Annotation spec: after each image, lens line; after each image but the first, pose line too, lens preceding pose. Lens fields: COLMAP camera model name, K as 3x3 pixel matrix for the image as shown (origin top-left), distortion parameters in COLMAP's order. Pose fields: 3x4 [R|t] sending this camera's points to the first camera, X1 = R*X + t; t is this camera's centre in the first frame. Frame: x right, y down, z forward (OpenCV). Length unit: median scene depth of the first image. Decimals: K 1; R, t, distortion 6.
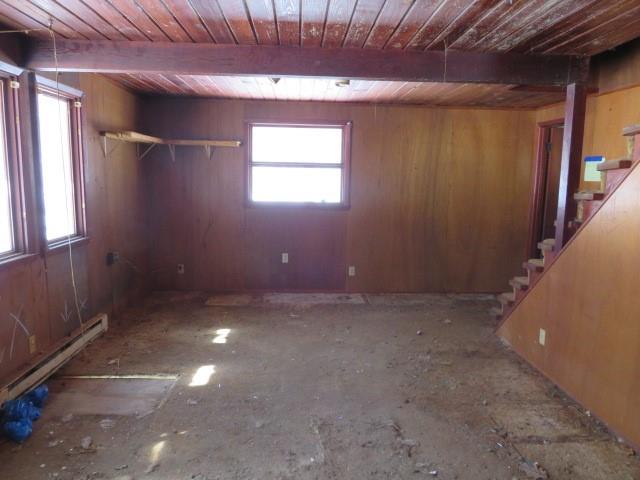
lens RADIAL K [[442.3, 0, 320.0], [0, 442.3, 240.0], [0, 0, 1]] dist [-0.030823, 0.002589]
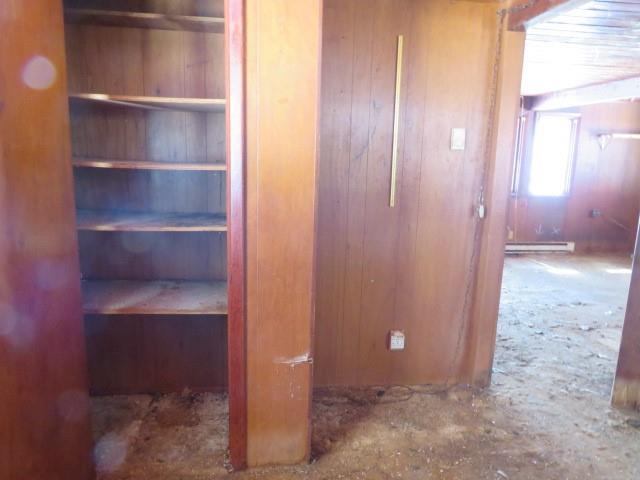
lens RADIAL K [[442.3, 0, 320.0], [0, 442.3, 240.0], [0, 0, 1]] dist [-0.030823, 0.002589]
pose [[0.053600, 0.163902, -0.985019, 1.229701], [-0.168517, 0.973774, 0.152861, 0.070277], [0.984240, 0.157799, 0.079815, -0.115420]]
